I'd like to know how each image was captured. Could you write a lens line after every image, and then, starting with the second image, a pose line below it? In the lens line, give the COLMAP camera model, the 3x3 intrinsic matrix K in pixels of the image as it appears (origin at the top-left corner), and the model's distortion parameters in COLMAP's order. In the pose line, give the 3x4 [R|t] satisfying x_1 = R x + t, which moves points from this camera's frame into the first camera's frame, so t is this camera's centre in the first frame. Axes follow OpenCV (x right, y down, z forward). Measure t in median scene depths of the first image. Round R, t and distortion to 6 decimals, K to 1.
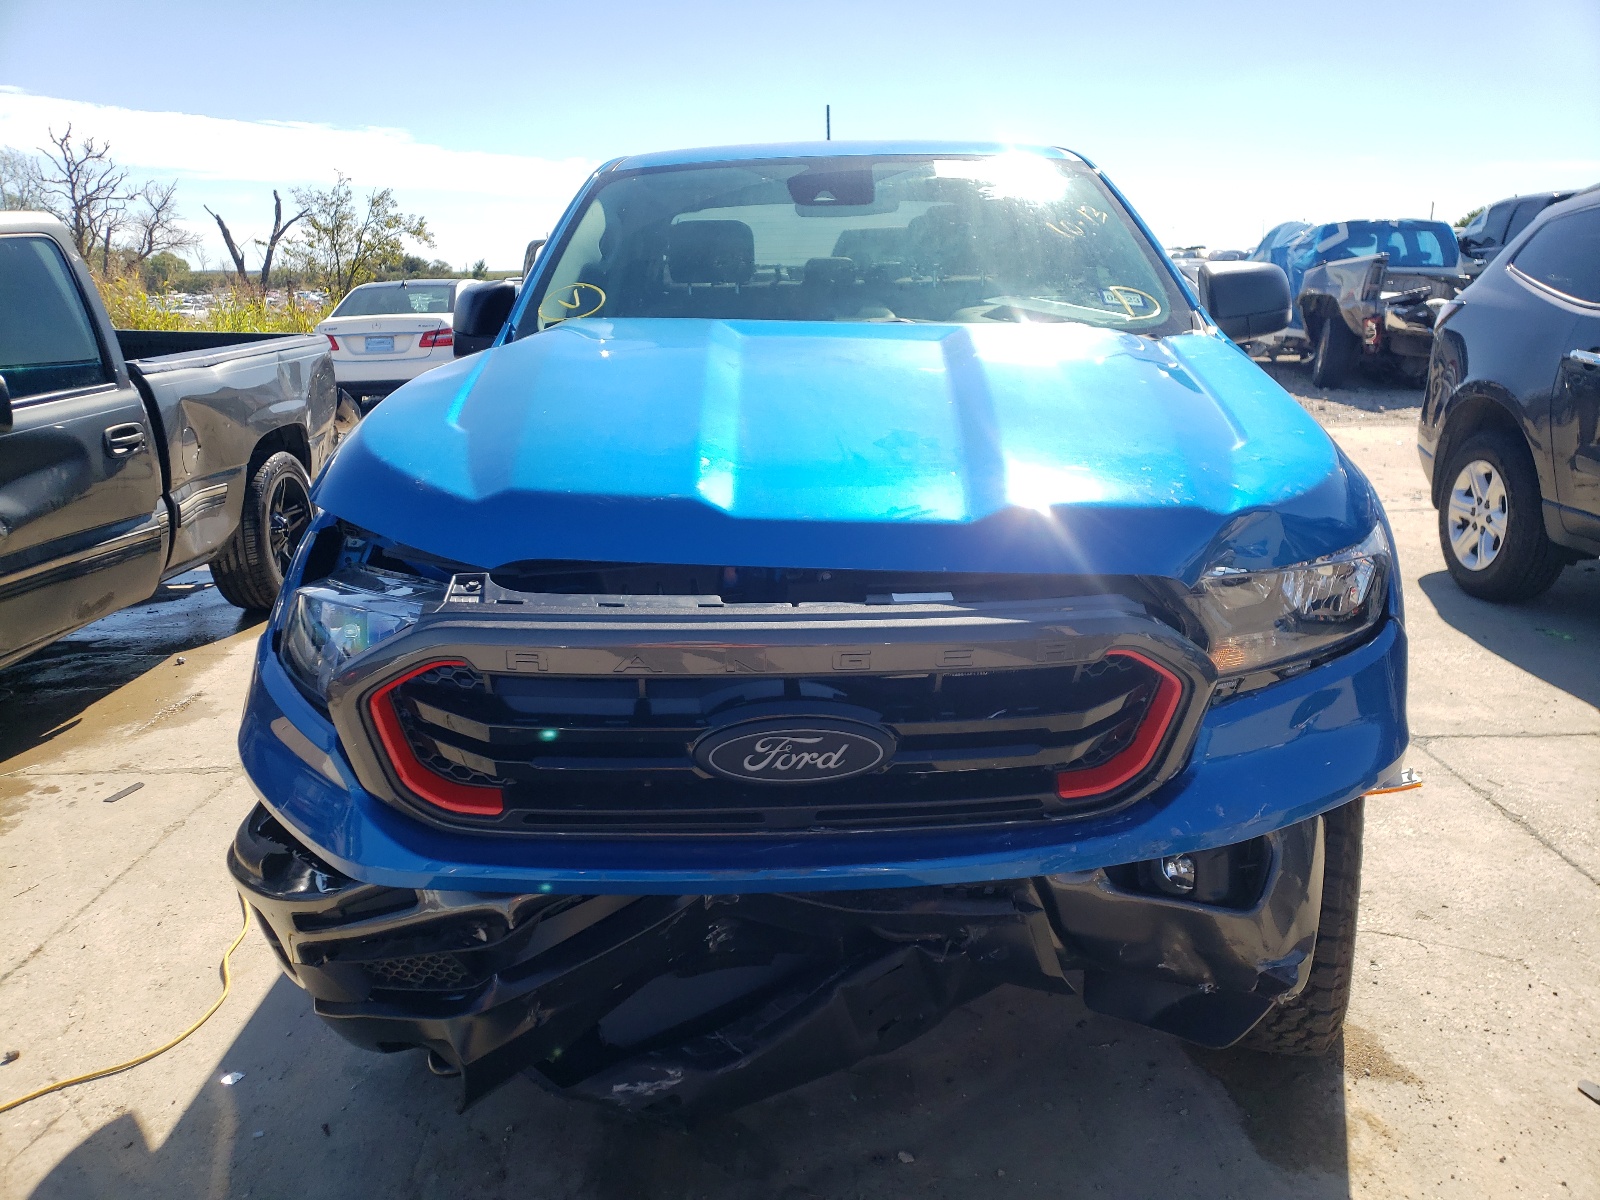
lens RADIAL K [[1249.6, 0, 766.1], [0, 1249.6, 600.9], [0, 0, 1]] dist [-0.002771, 0.031504]
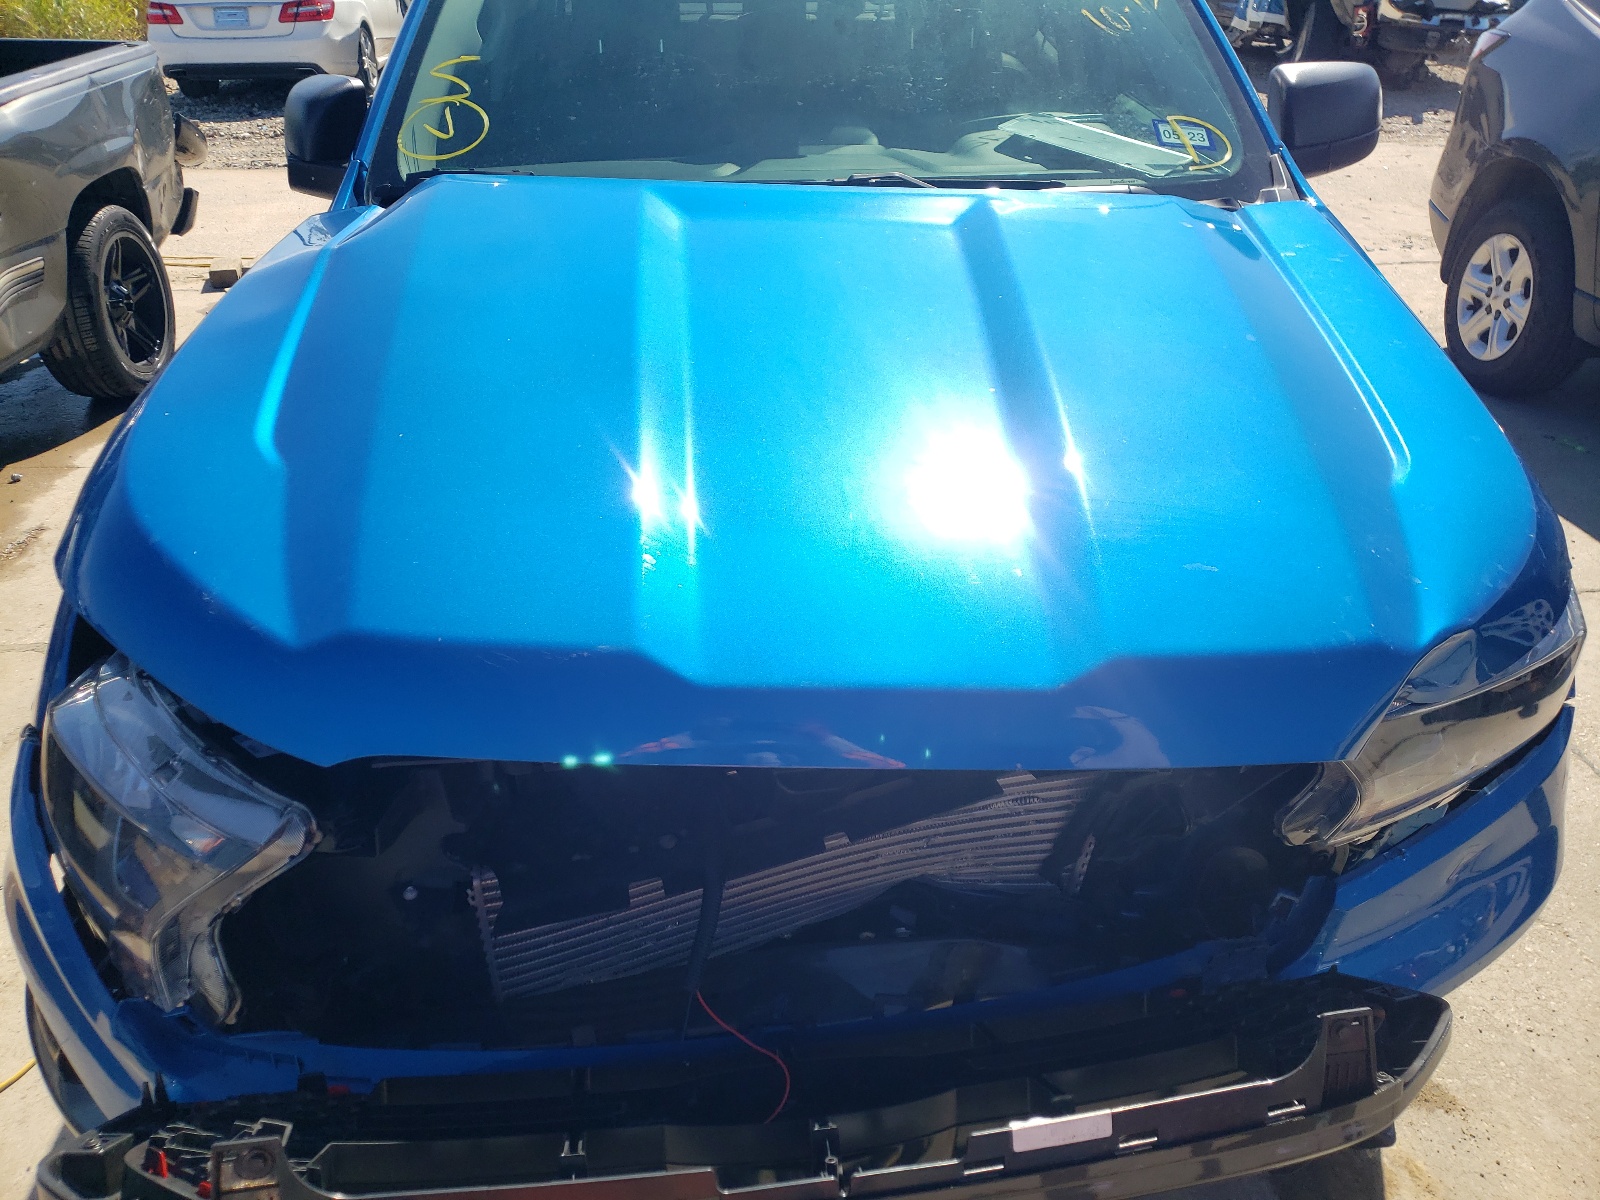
lens RADIAL K [[1249.6, 0, 766.1], [0, 1249.6, 600.9], [0, 0, 1]] dist [-0.002771, 0.031504]
pose [[0.997933, -0.018192, 0.061631, -0.009068], [0.002121, 0.967893, 0.251353, -0.084026], [-0.064225, -0.250703, 0.965931, 0.114138]]
